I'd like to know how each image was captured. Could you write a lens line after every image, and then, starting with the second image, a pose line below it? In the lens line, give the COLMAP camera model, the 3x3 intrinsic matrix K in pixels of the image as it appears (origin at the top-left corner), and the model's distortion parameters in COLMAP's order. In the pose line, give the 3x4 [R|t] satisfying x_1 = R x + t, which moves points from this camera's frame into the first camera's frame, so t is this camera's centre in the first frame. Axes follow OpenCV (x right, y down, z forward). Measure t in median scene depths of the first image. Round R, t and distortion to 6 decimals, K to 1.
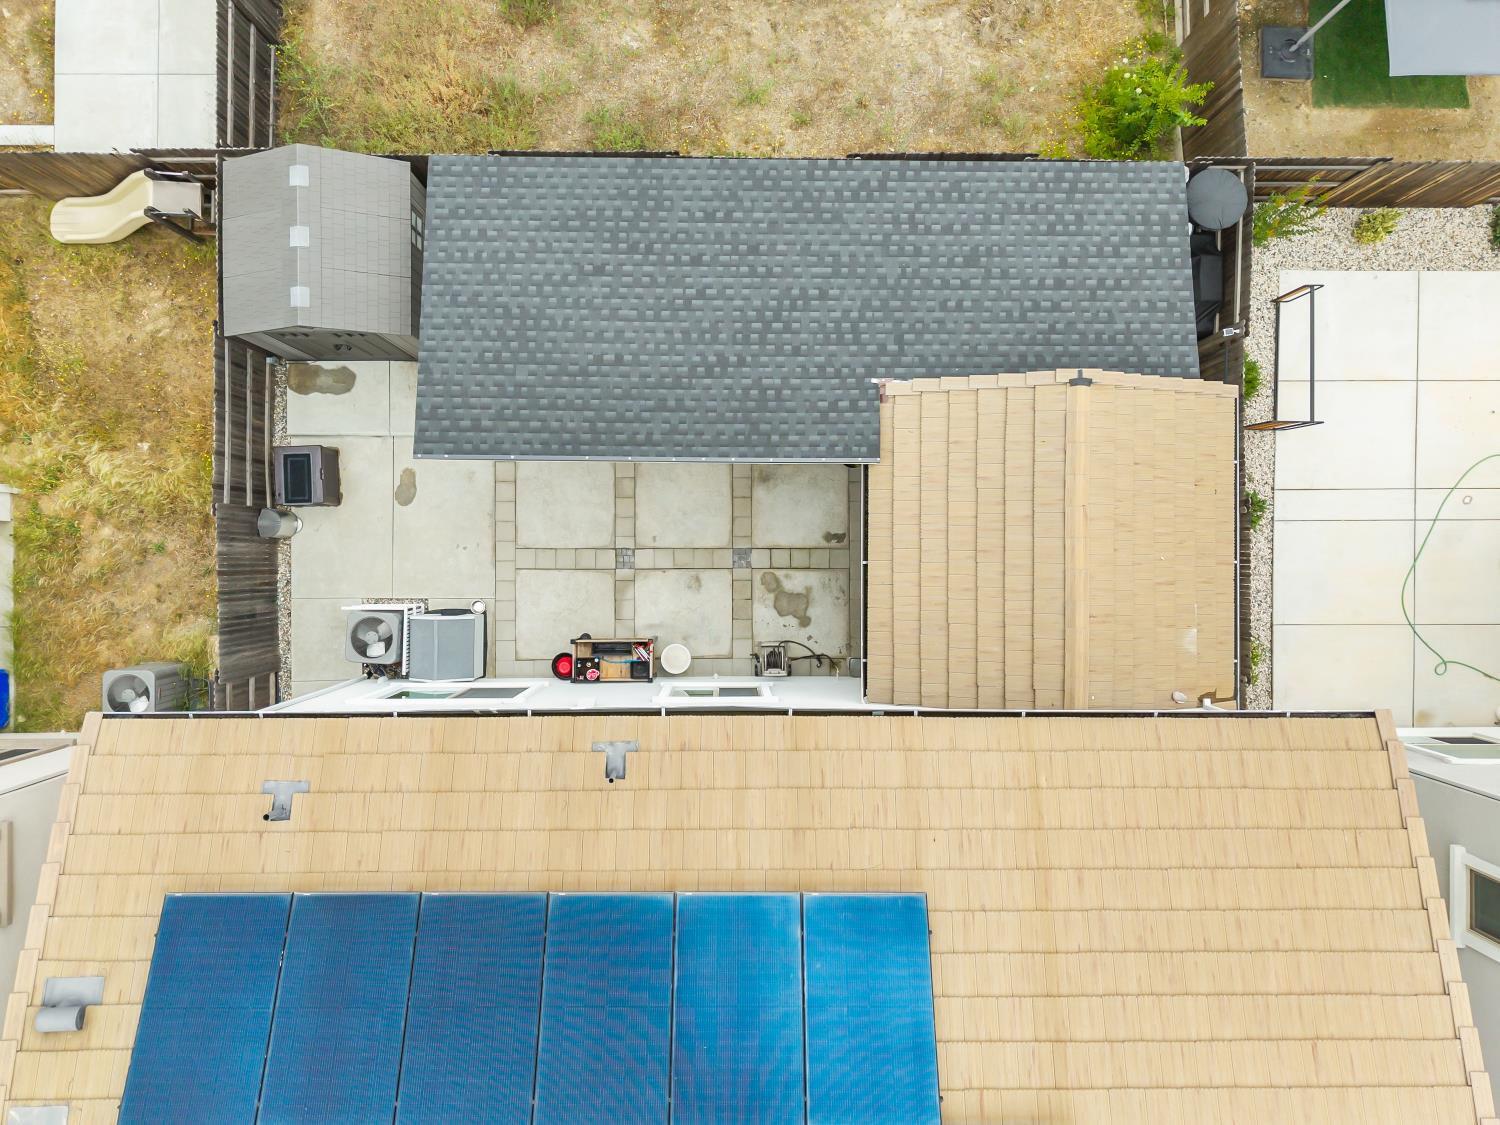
lens RADIAL K [[1001.9, 0, 744.6], [0, 1001.9, 558.9], [0, 0, 1]] dist [0.040685, -0.037510]
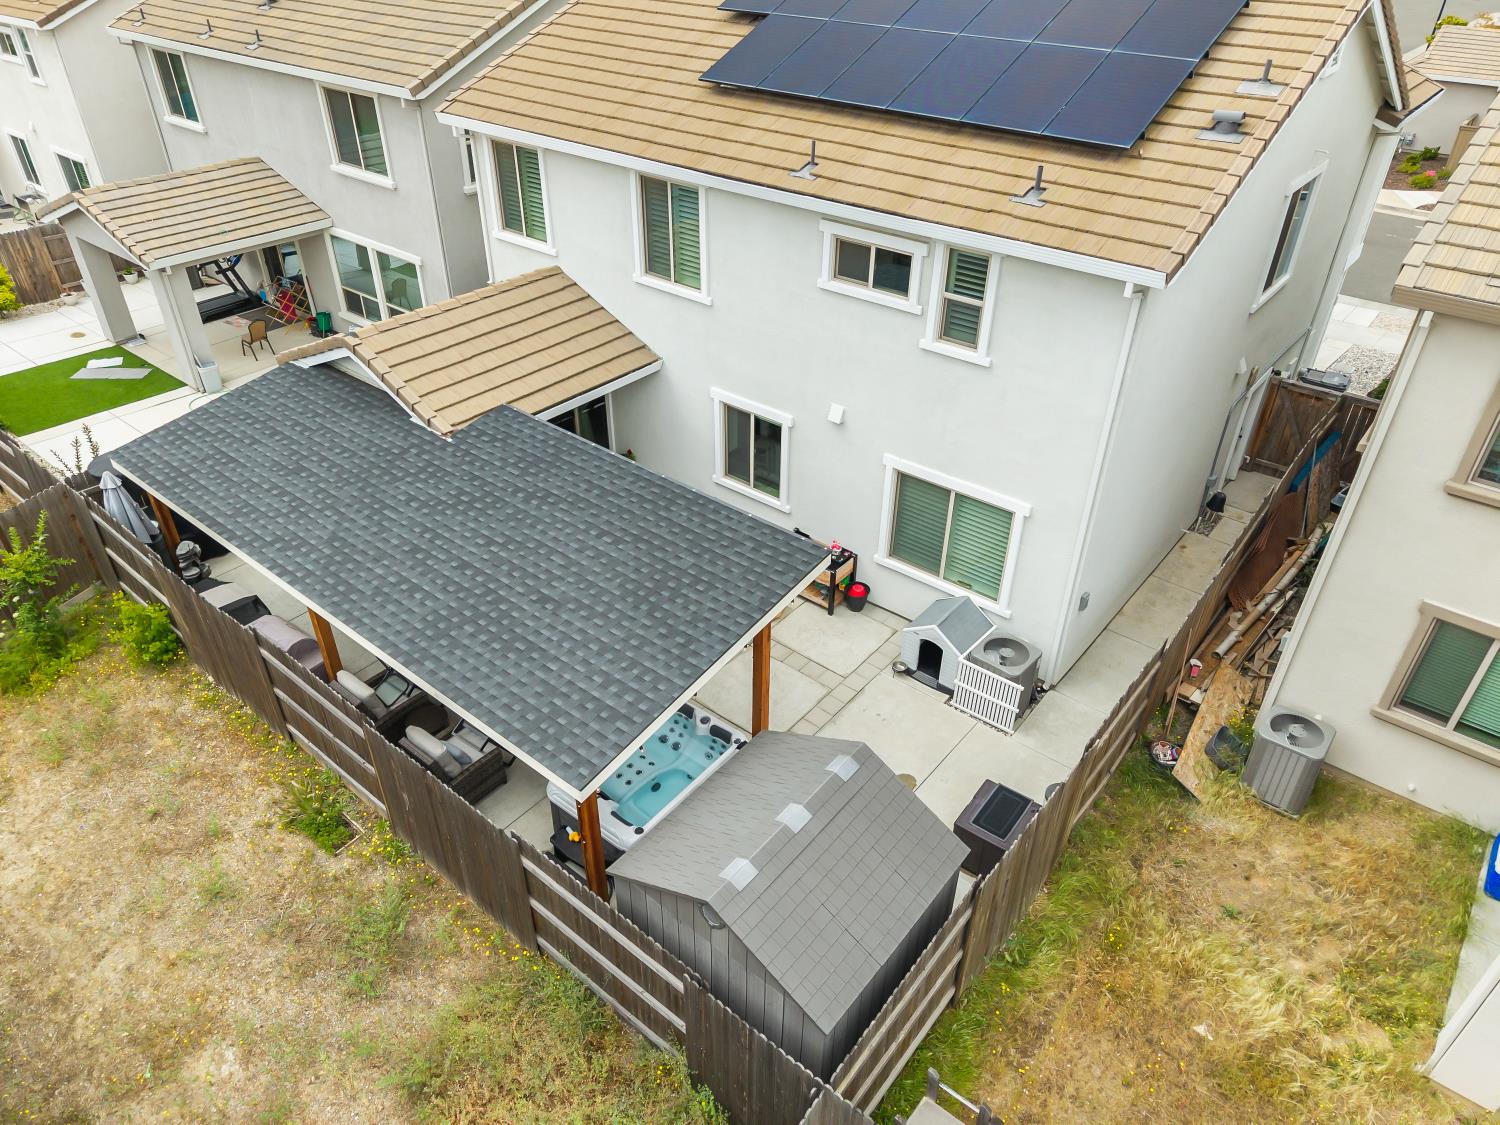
lens RADIAL K [[994.3, 0, 746.3], [0, 994.3, 571.2], [0, 0, 1]] dist [0.040184, -0.035869]
pose [[-0.773080, -0.383523, 0.505229, -0.589484], [0.634042, -0.444166, 0.633015, -0.591297], [-0.018370, 0.809708, 0.586546, 0.386548]]
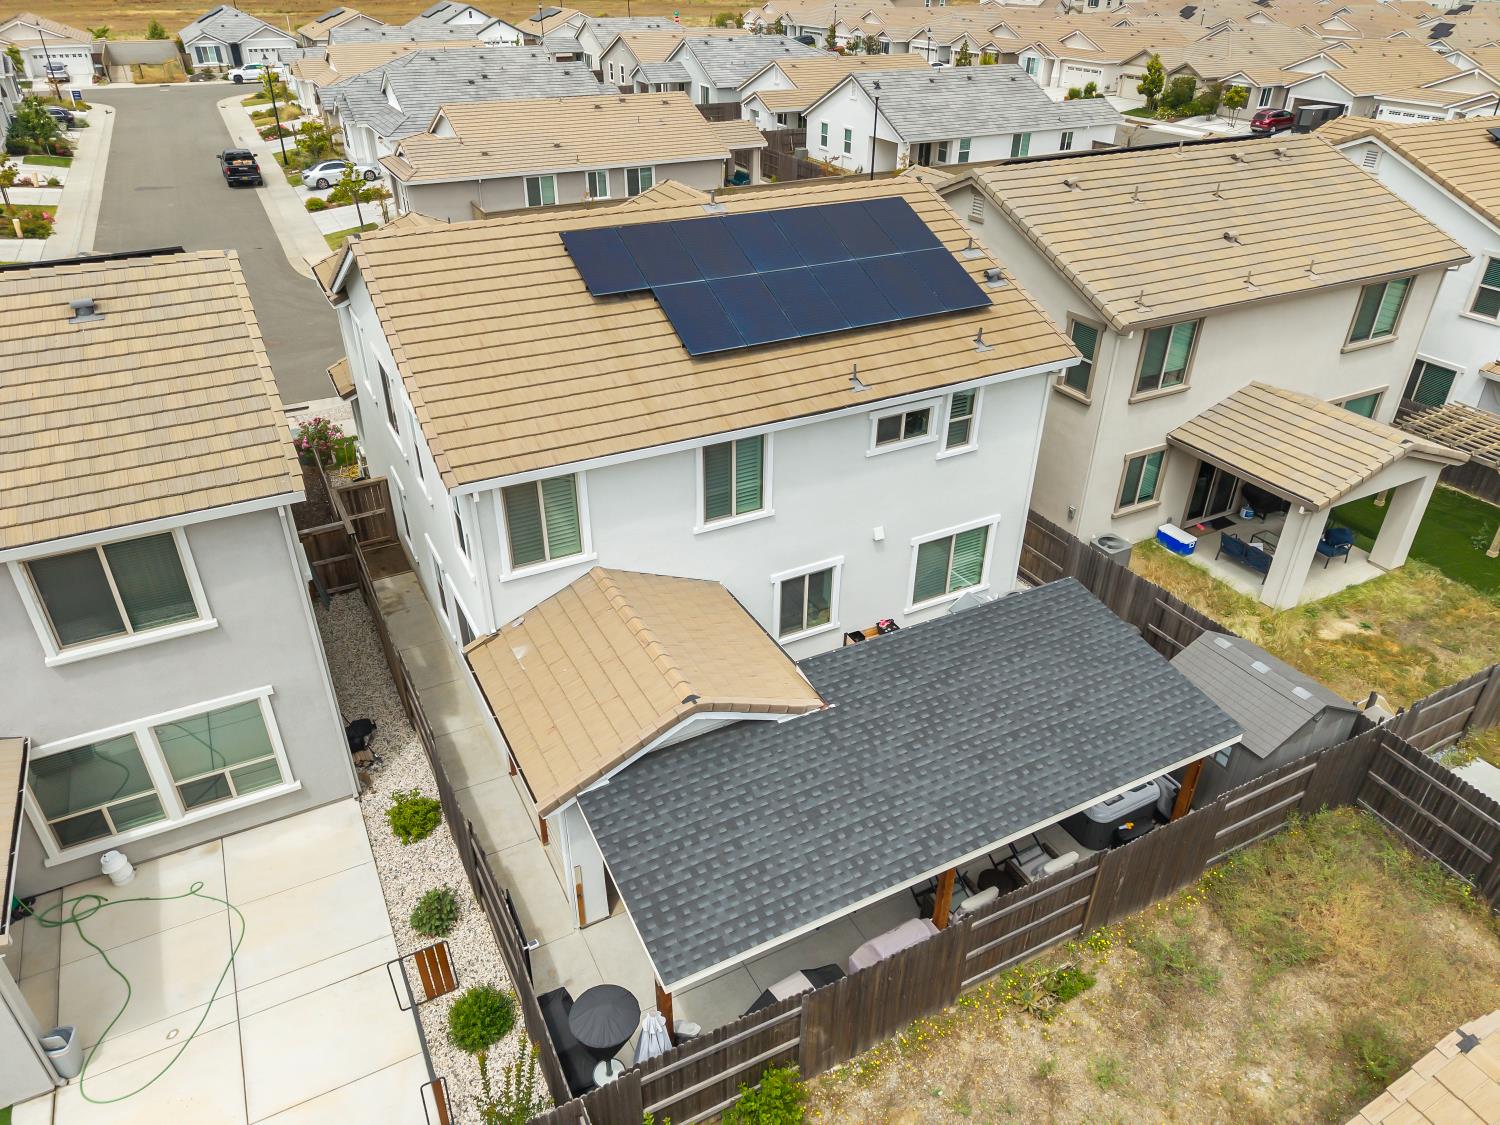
lens RADIAL K [[1005.2, 0, 750.0], [0, 1005.2, 562.5], [0, 0, 1]] dist [0.009205, -0.006179]
pose [[-0.883654, 0.225195, -0.410418, 0.551918], [-0.467601, -0.466666, 0.750715, -0.782932], [-0.022471, 0.855284, 0.517673, 0.185315]]
